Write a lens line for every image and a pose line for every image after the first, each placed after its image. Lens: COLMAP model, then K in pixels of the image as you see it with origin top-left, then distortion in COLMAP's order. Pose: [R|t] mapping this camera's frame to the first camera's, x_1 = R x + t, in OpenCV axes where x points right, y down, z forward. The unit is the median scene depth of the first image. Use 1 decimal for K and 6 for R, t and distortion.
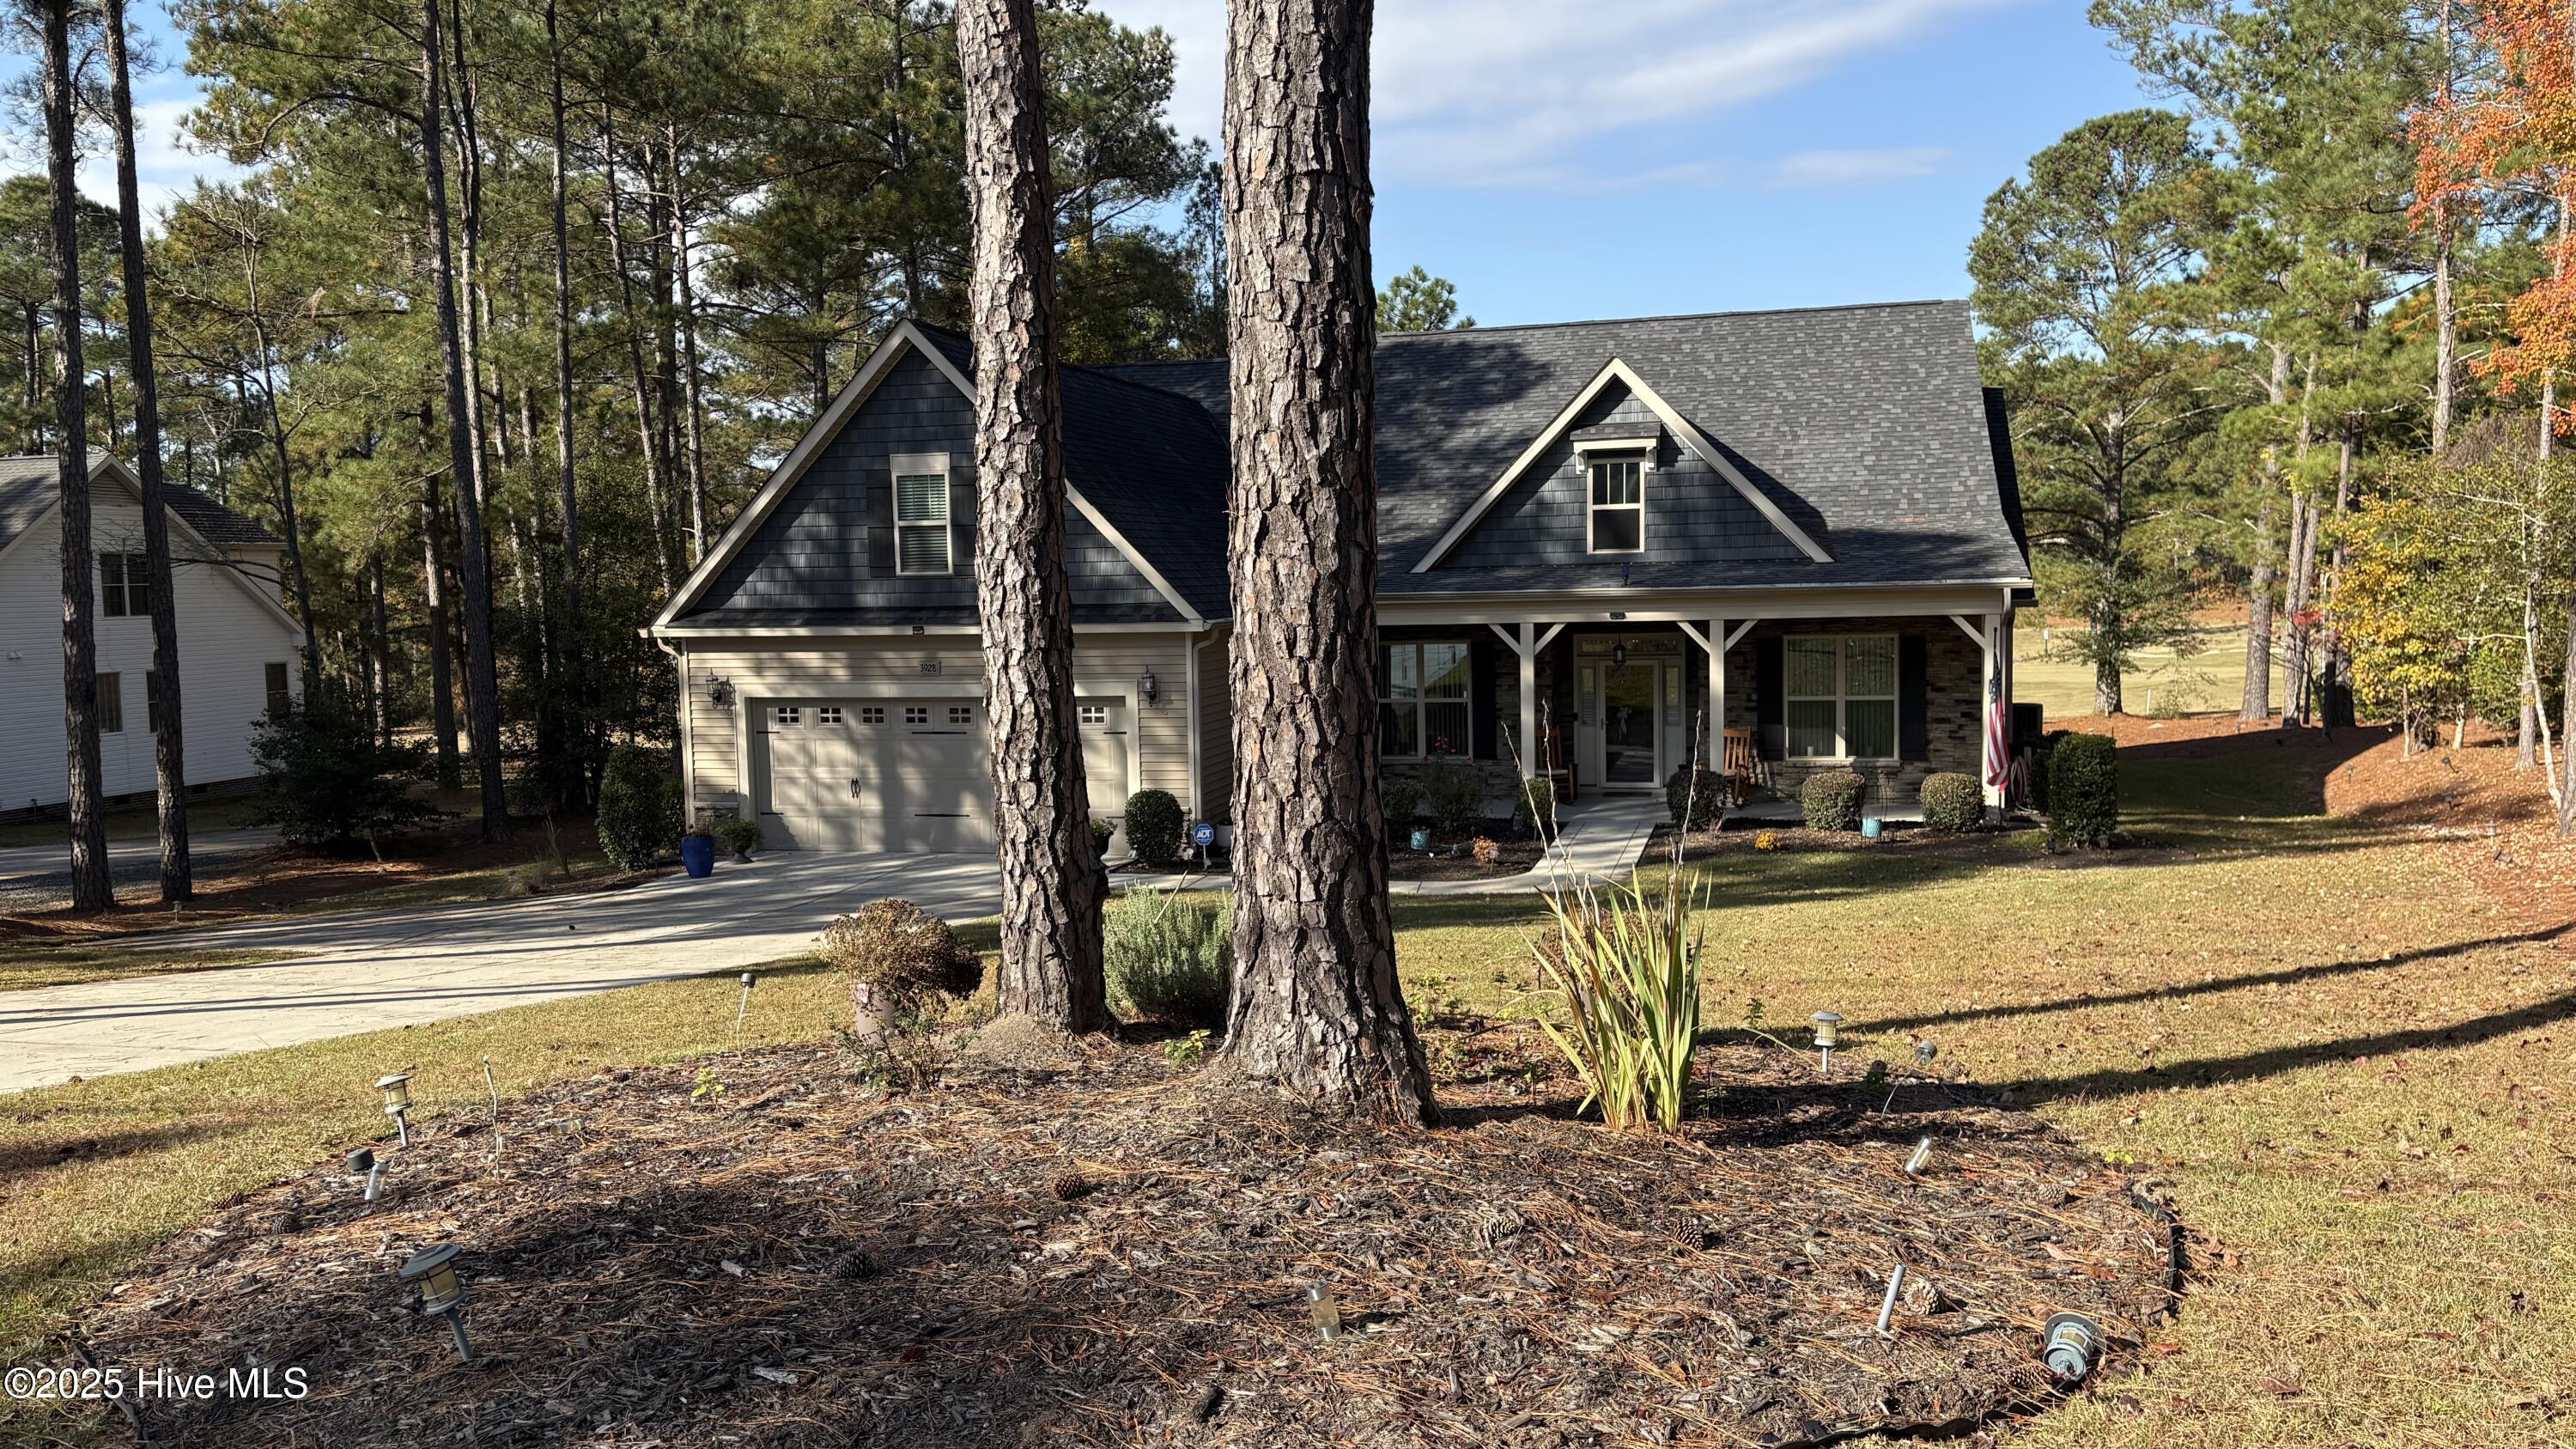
lens RADIAL K [[1911.2, 0, 1288.0], [0, 1911.2, 724.5], [0, 0, 1]] dist [0.040156, -0.001836]
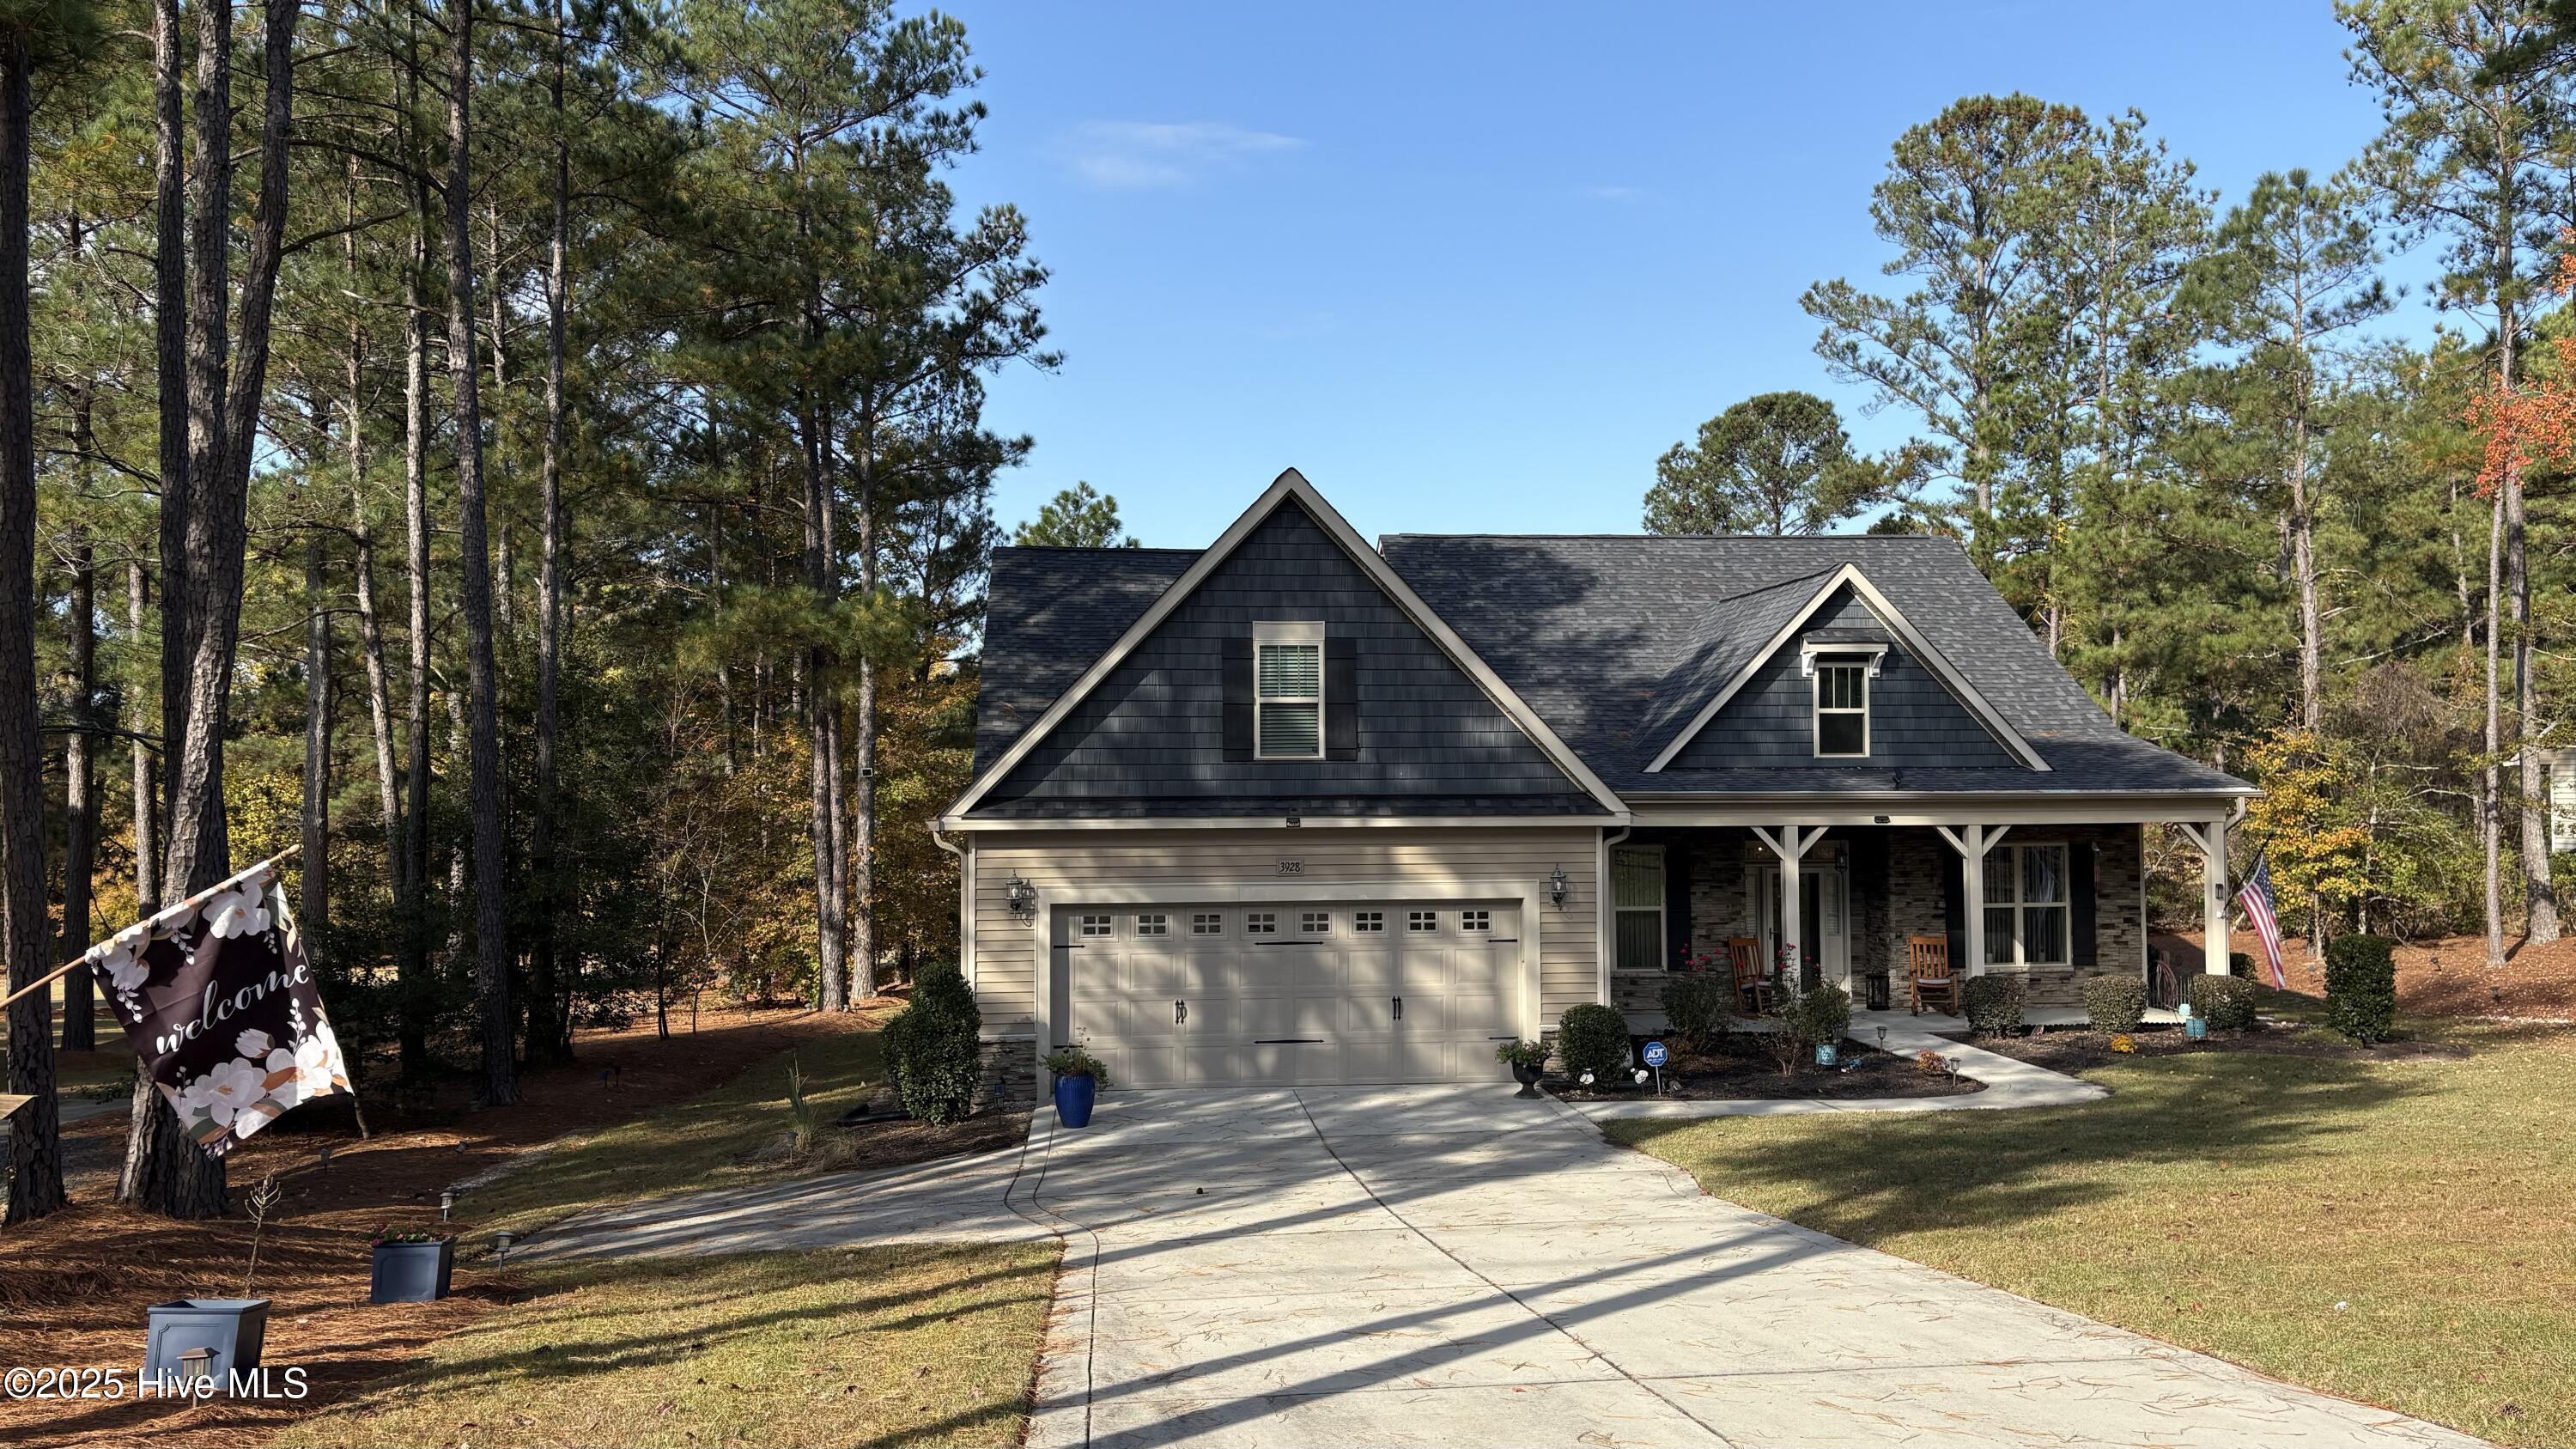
lens RADIAL K [[1911.2, 0, 1288.0], [0, 1911.2, 724.5], [0, 0, 1]] dist [0.040156, -0.001836]
pose [[0.938550, 0.029094, 0.343914, -0.454684], [0.013384, 0.992623, -0.120499, 0.009958], [-0.344882, 0.117697, 0.931238, 0.177805]]
